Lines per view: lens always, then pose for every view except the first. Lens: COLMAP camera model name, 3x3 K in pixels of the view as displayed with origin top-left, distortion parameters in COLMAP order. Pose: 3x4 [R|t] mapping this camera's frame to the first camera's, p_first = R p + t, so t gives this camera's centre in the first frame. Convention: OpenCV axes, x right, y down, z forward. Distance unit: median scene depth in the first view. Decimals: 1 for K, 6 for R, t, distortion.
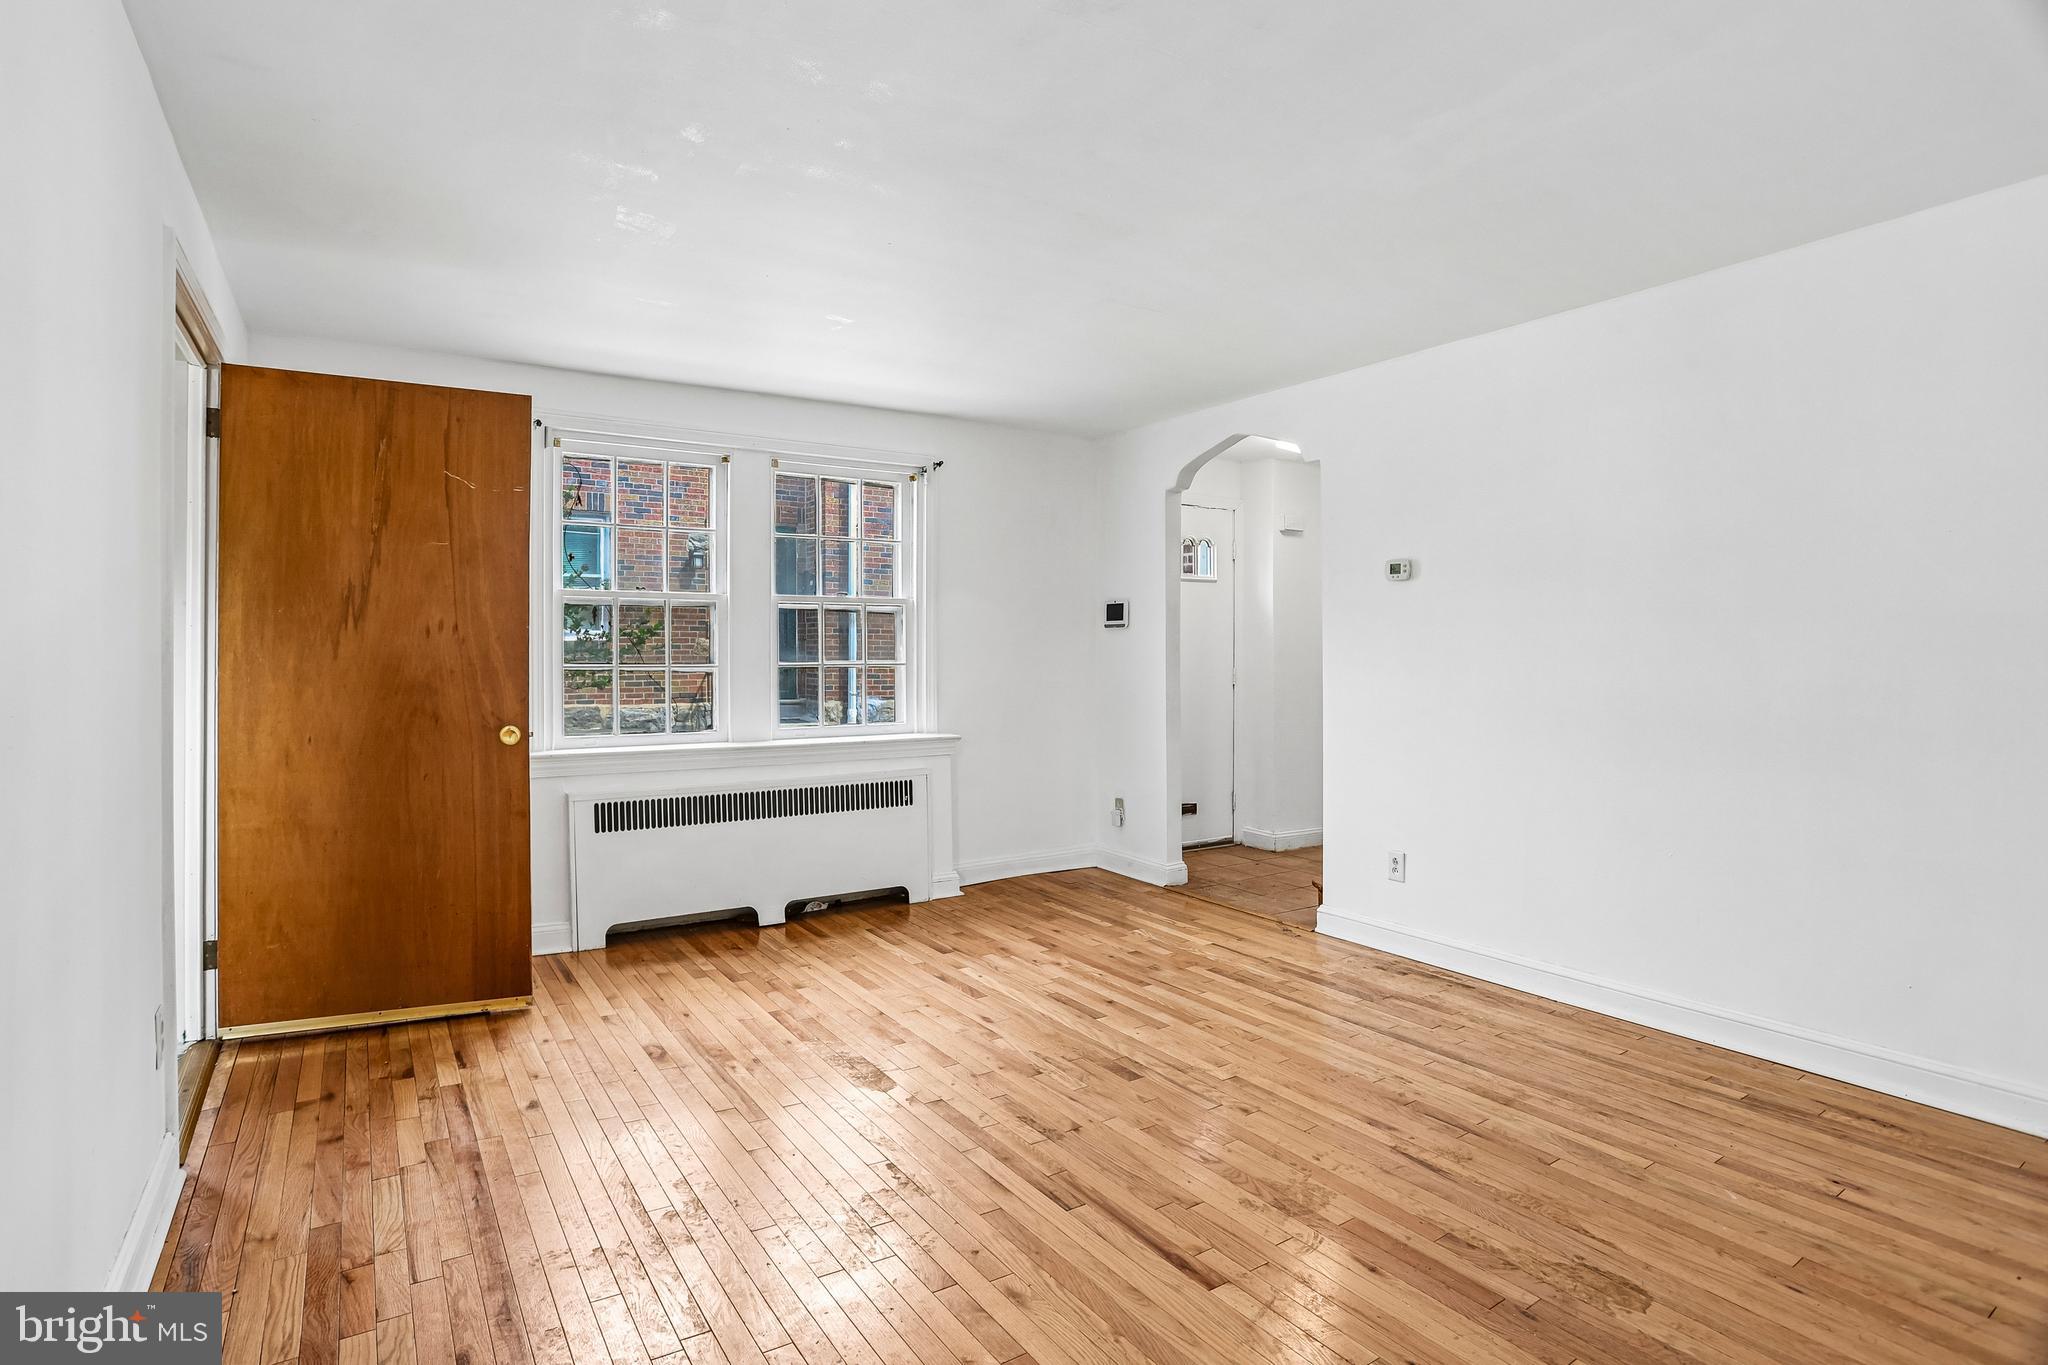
lens RADIAL K [[1028.6, 0, 1007.0], [0, 1028.6, 658.4], [0, 0, 1]] dist [-0.059679, 0.031266]
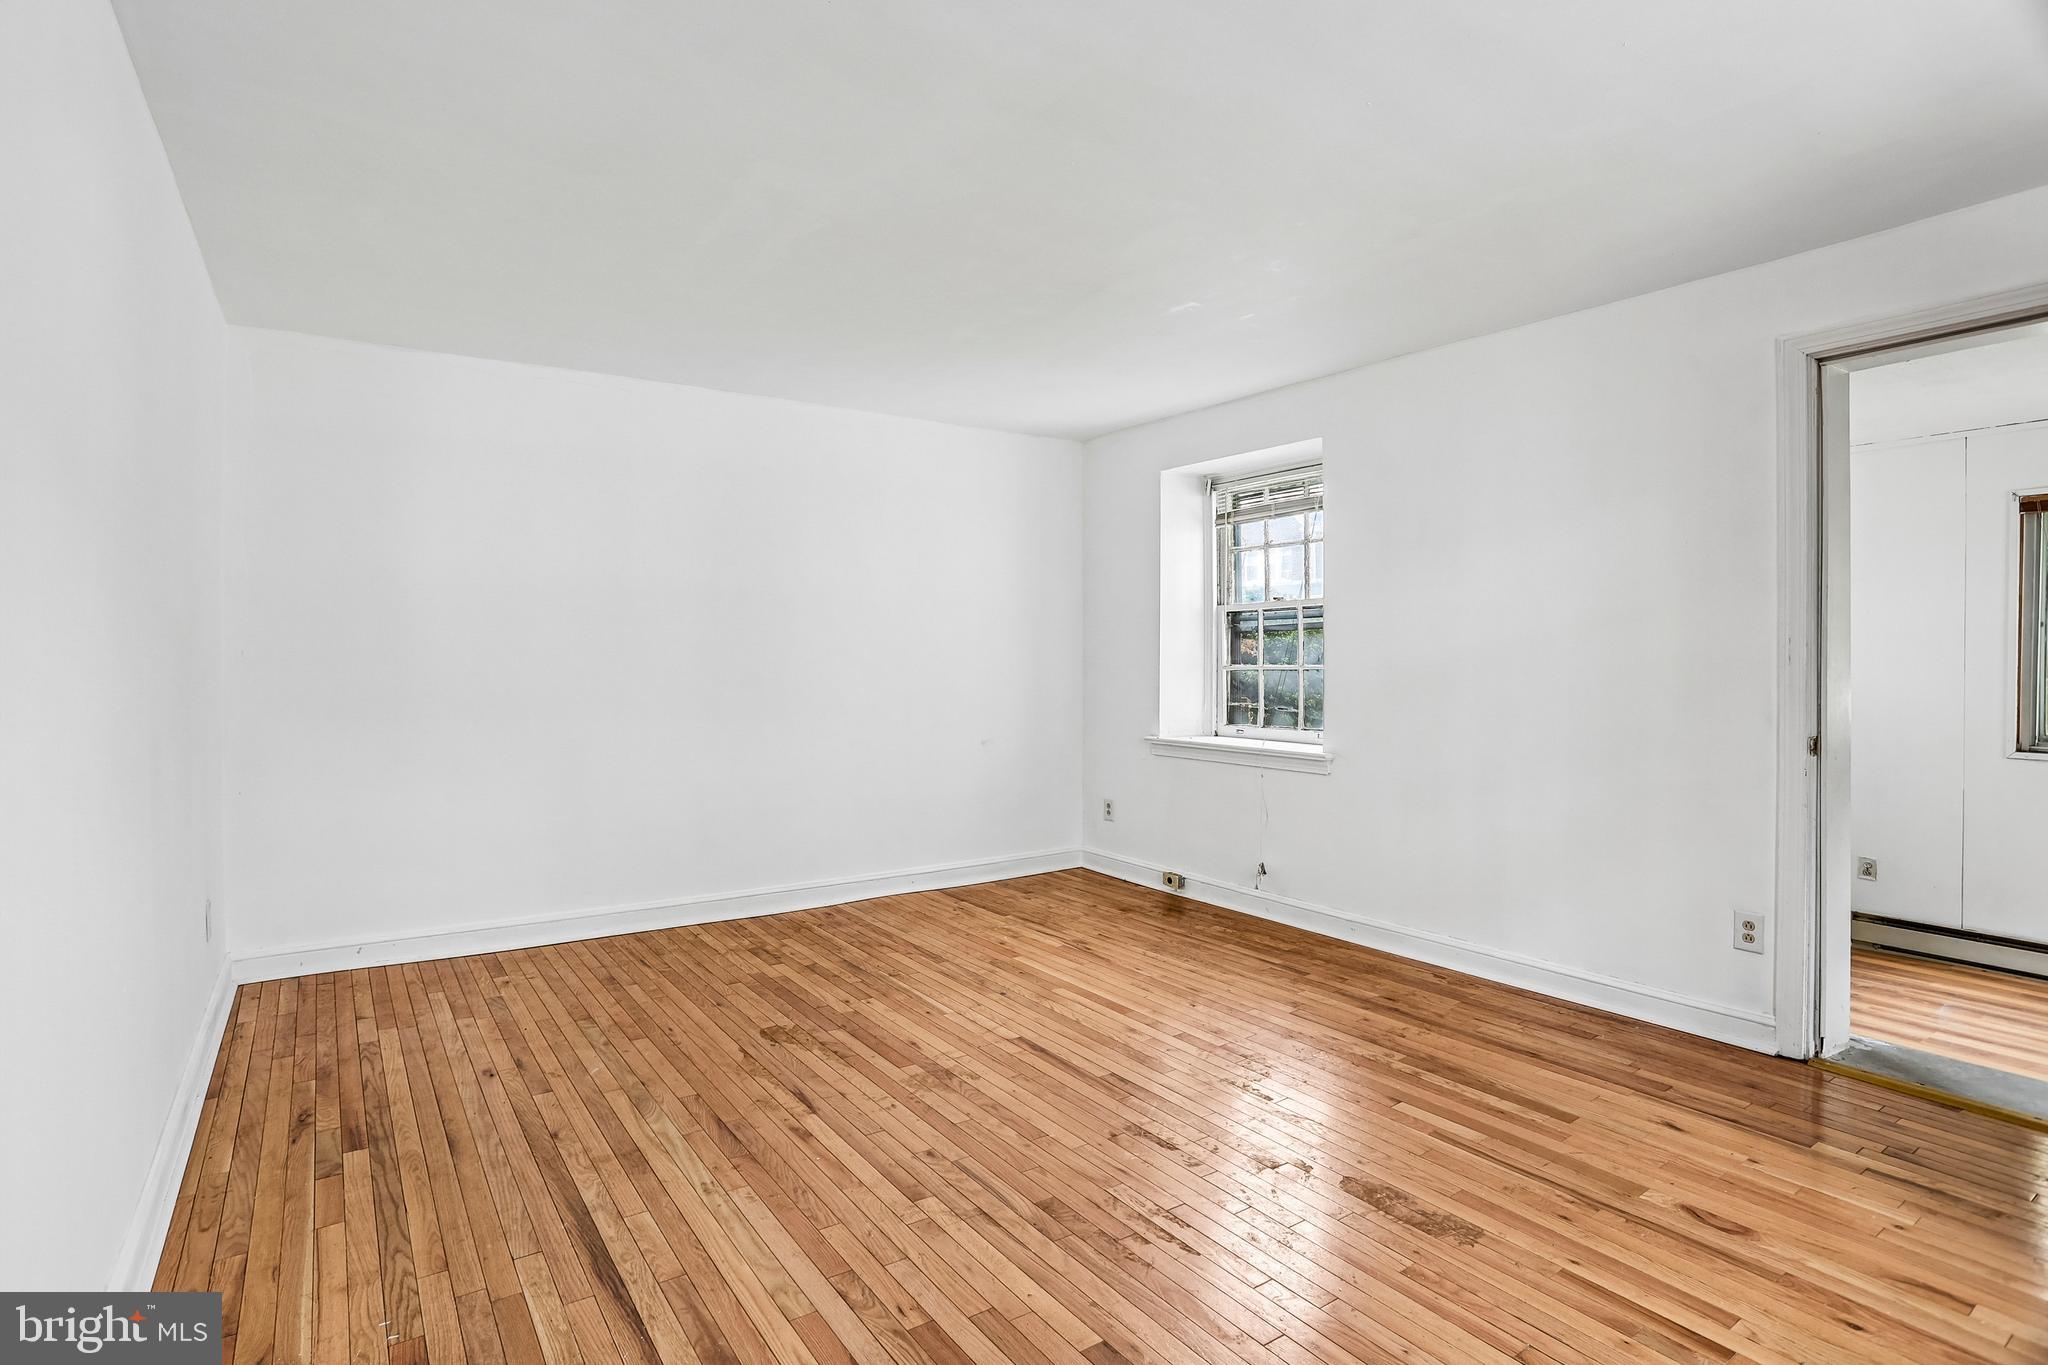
lens RADIAL K [[1028.6, 0, 1007.0], [0, 1028.6, 658.4], [0, 0, 1]] dist [-0.059679, 0.031266]
pose [[-0.999682, -0.010330, -0.022993, 0.194408], [-0.010546, 0.999901, 0.009269, -0.008009], [0.022895, 0.009509, -0.999693, 1.936851]]
